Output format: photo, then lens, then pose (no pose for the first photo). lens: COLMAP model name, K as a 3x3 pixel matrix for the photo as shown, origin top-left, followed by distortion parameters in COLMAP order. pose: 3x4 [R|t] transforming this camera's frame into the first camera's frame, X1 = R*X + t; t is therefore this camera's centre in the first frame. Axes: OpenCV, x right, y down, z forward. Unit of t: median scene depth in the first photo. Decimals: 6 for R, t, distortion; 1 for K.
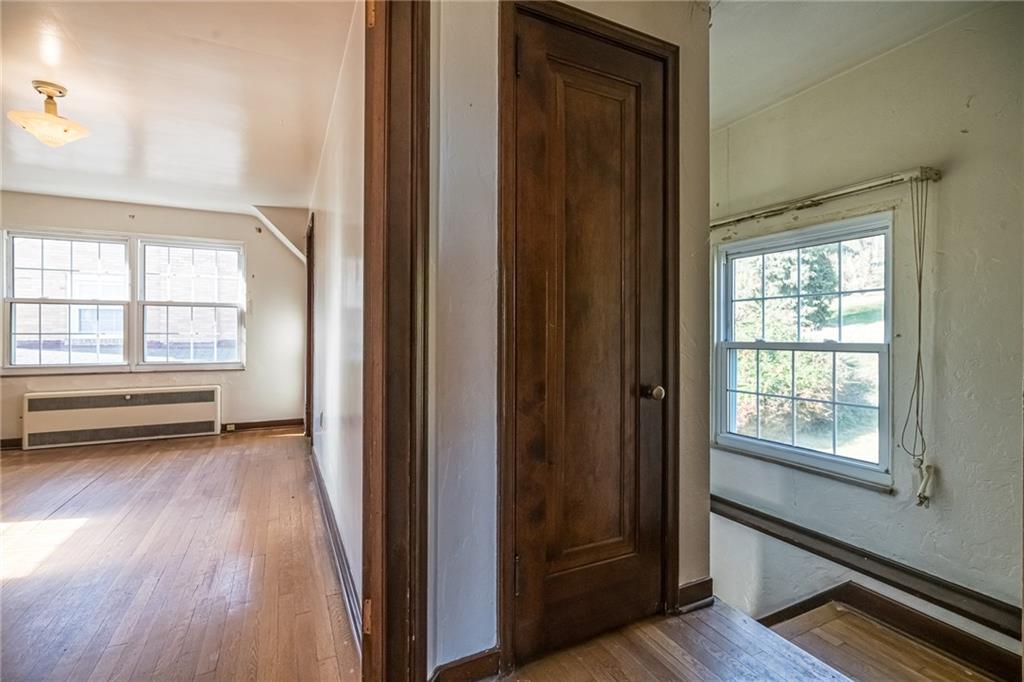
lens RADIAL K [[466.4, 0, 514.0], [0, 466.4, 334.2], [0, 0, 1]] dist [0.001192, 0.001084]
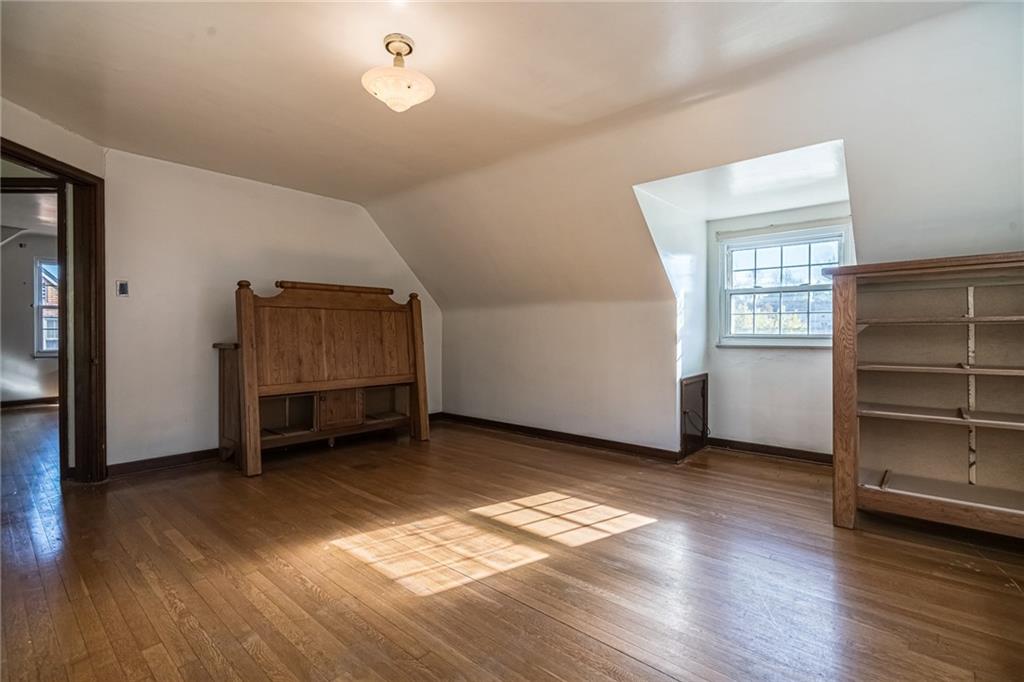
lens RADIAL K [[466.4, 0, 512.1], [0, 466.4, 335.1], [0, 0, 1]] dist [0.001192, 0.001084]
pose [[-0.921678, 0.006962, -0.387894, -0.458692], [0.004177, 0.999959, 0.008022, 0.001101], [0.387934, 0.005774, -0.921669, 1.010395]]
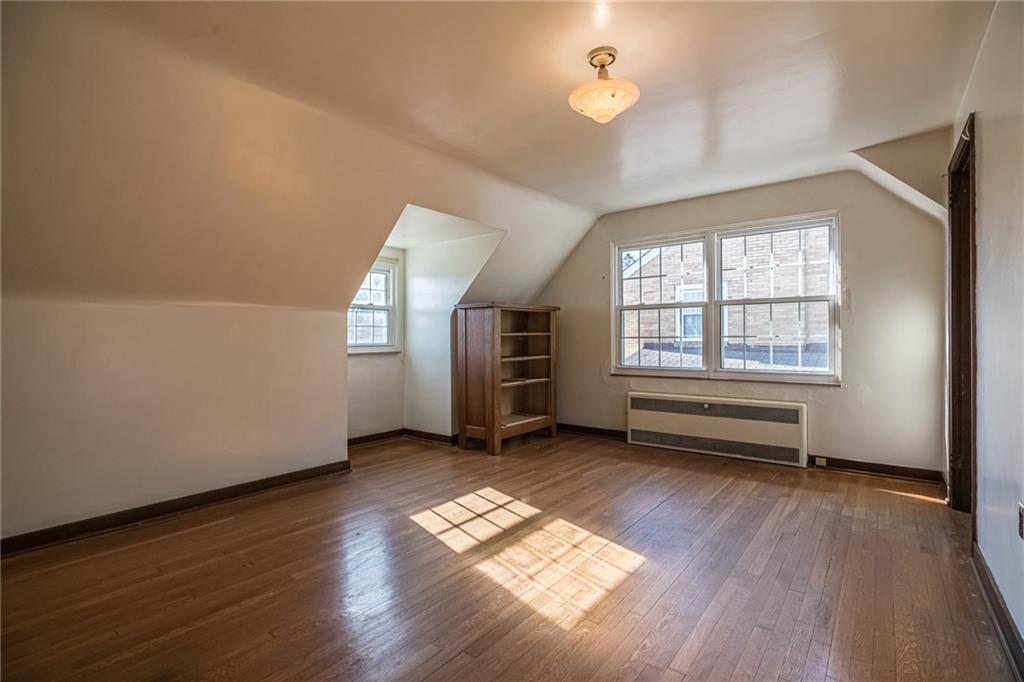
lens RADIAL K [[466.4, 0, 511.1], [0, 466.4, 336.8], [0, 0, 1]] dist [0.001192, 0.001084]
pose [[0.423363, -0.006920, -0.905934, -0.150850], [0.007654, 0.999962, -0.004061, -0.000342], [0.905928, -0.005215, 0.423400, 0.256014]]
